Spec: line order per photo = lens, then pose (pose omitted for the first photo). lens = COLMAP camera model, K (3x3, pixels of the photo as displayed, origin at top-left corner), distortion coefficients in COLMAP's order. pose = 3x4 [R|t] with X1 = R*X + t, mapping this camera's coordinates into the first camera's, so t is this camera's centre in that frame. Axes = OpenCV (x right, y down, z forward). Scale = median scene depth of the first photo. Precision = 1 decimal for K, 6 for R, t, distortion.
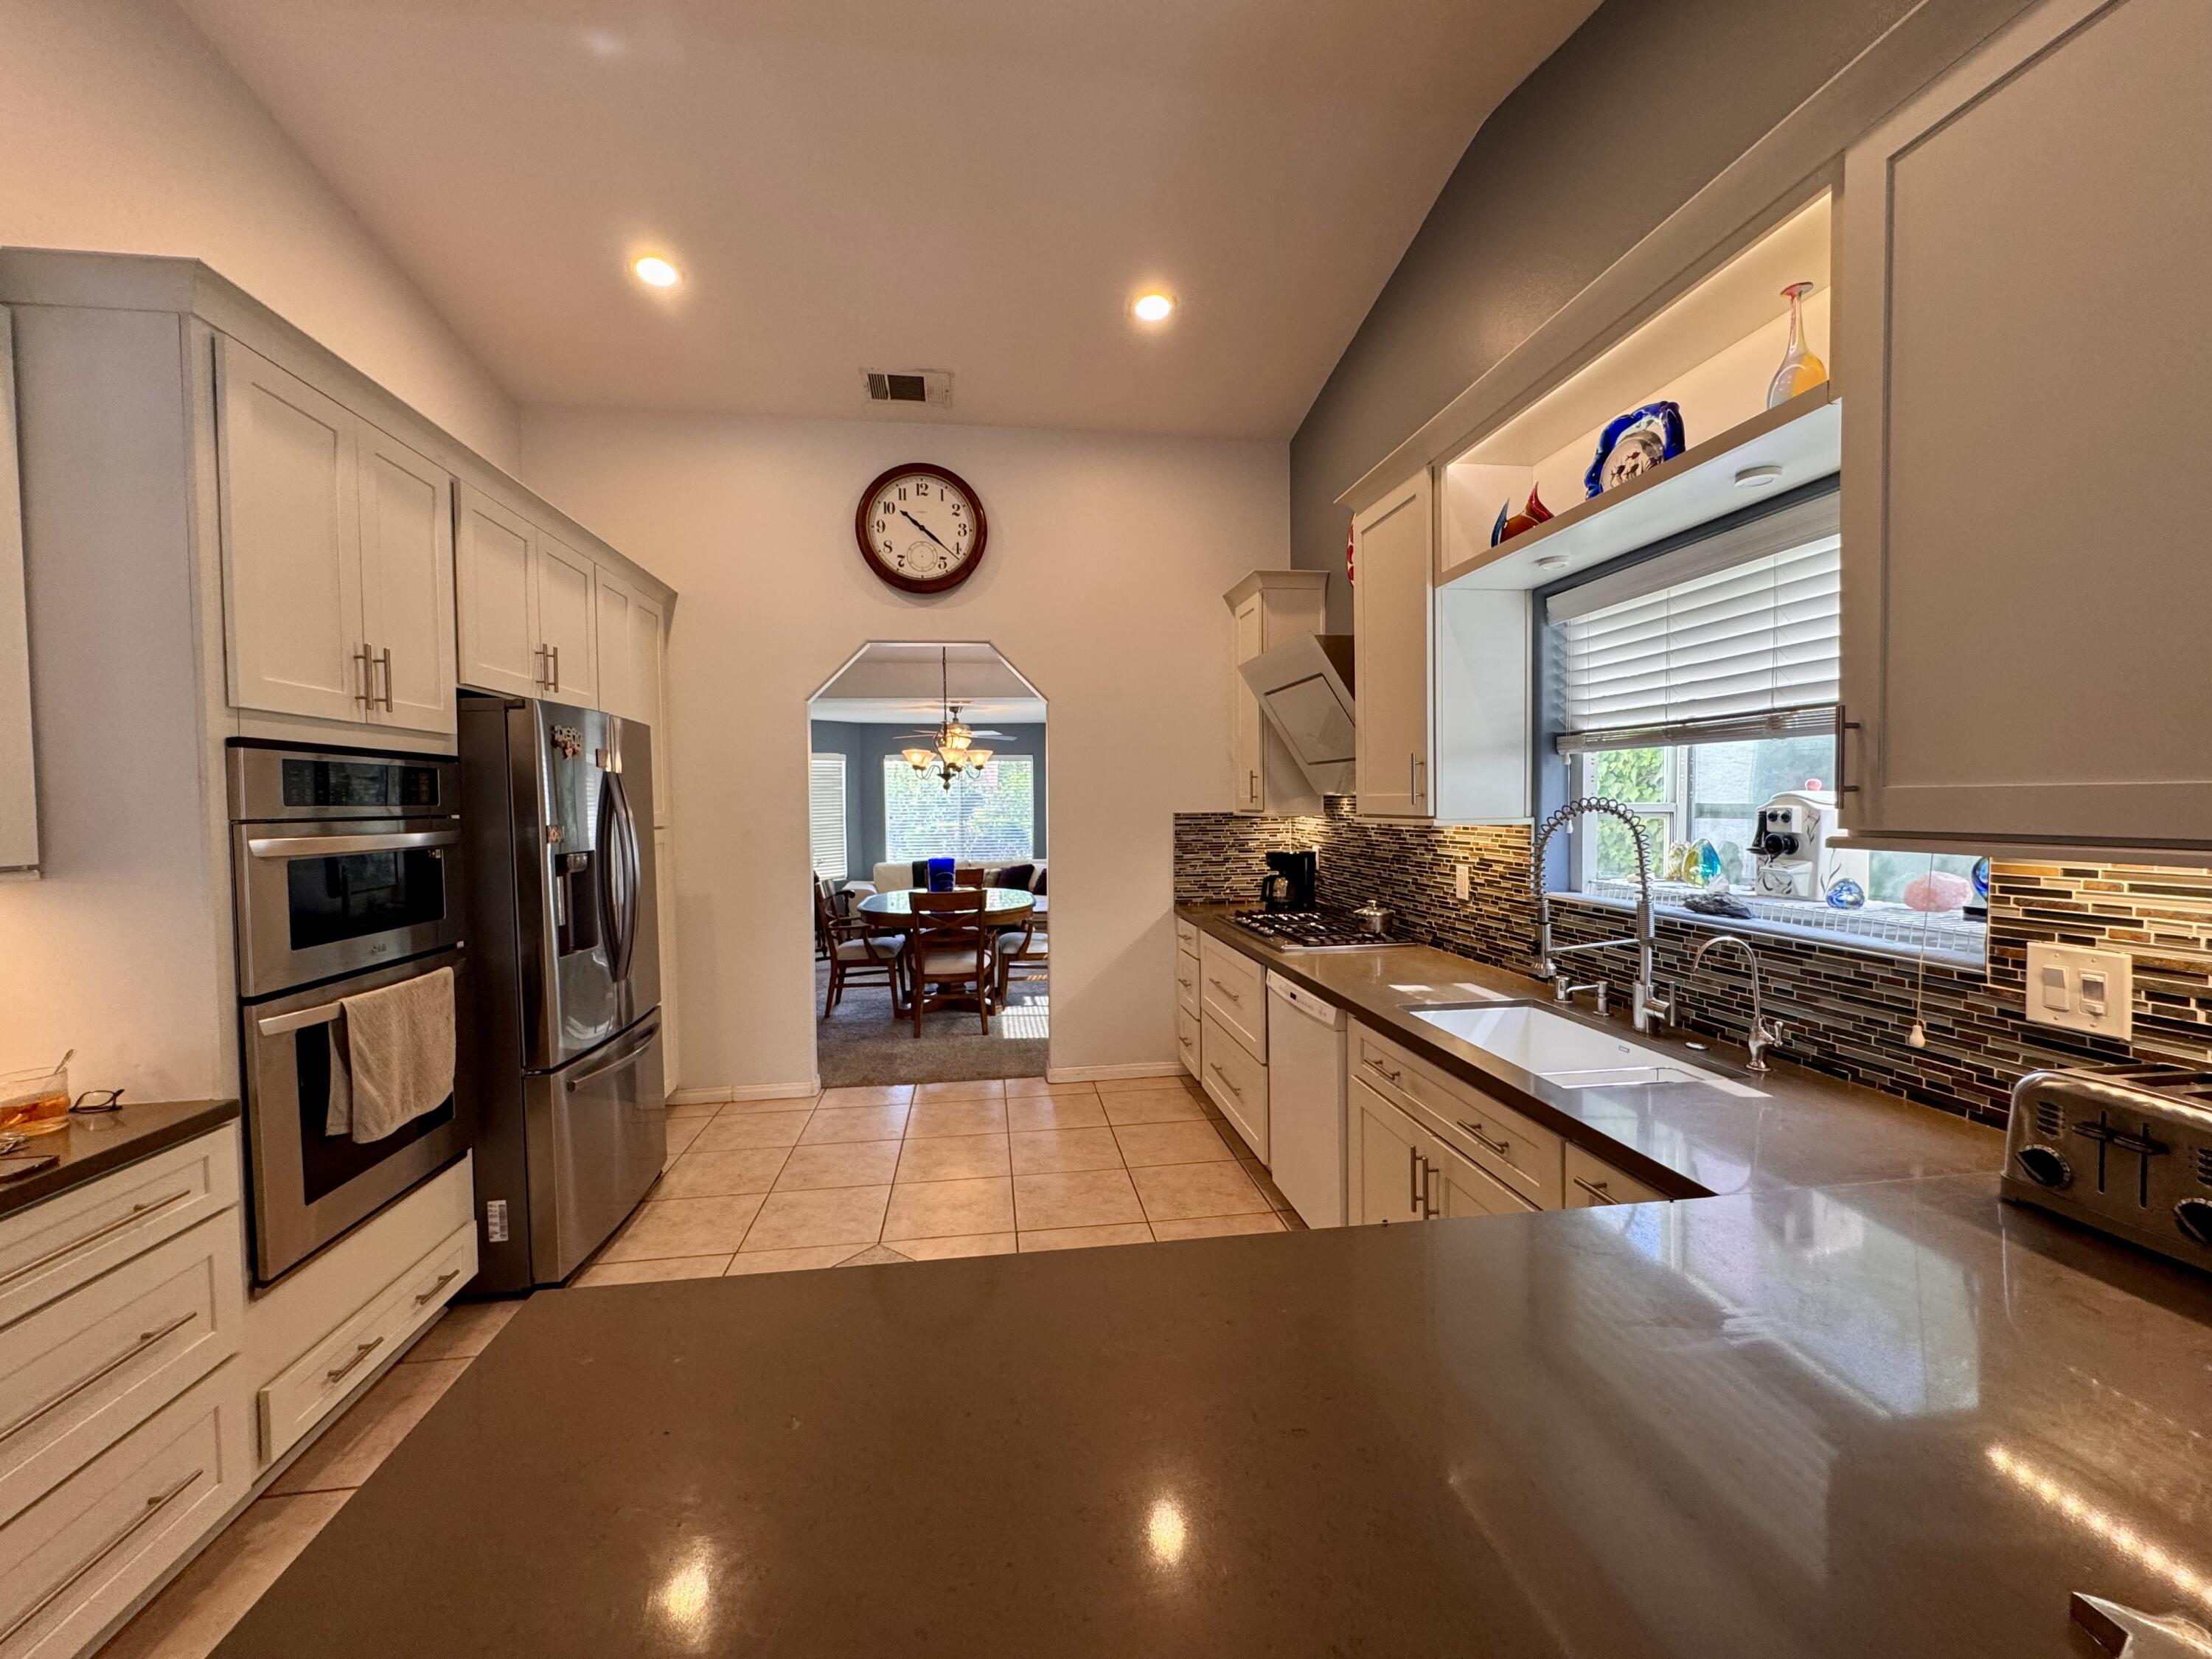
lens RADIAL K [[883.9, 0, 1093.9], [0, 883.9, 828.2], [0, 0, 1]] dist [-0.004702, 0.000547]
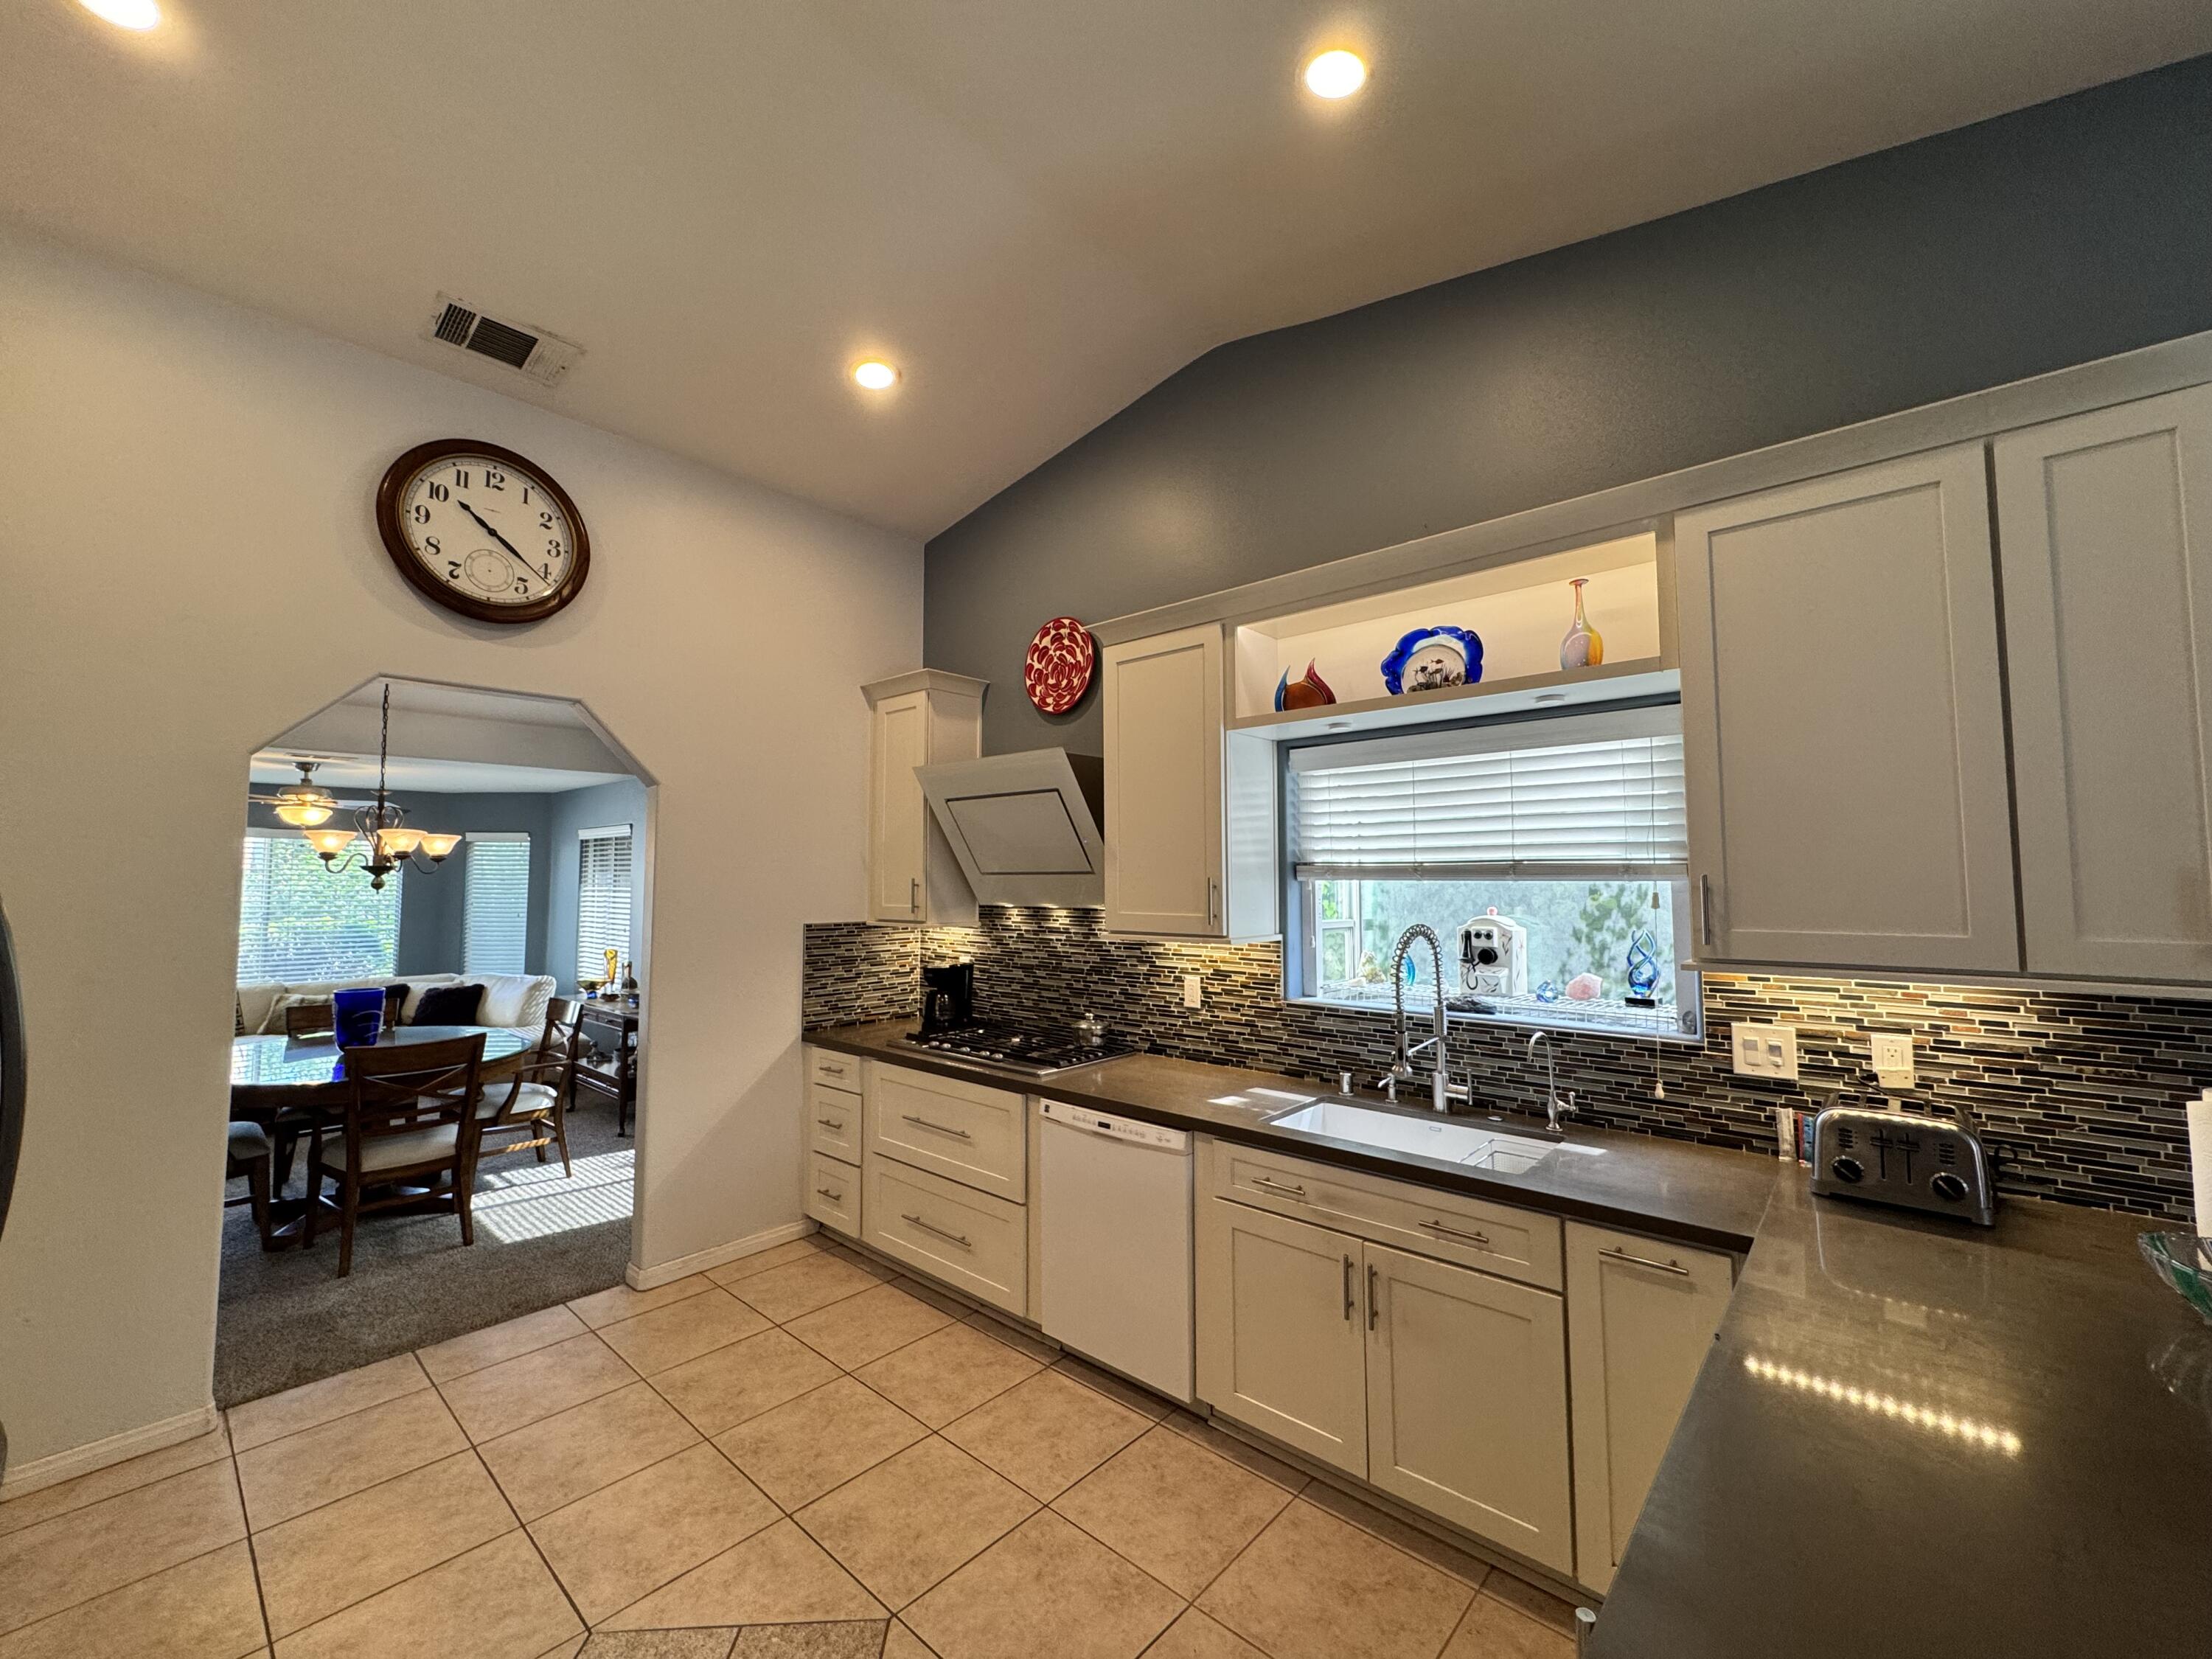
lens RADIAL K [[883.9, 0, 1100.0], [0, 883.9, 829.3], [0, 0, 1]] dist [-0.004702, 0.000547]
pose [[0.761112, 0.048990, 0.646768, -0.386359], [0.013851, 0.995689, -0.091719, -0.040303], [-0.648473, 0.078767, 0.757152, 0.228021]]
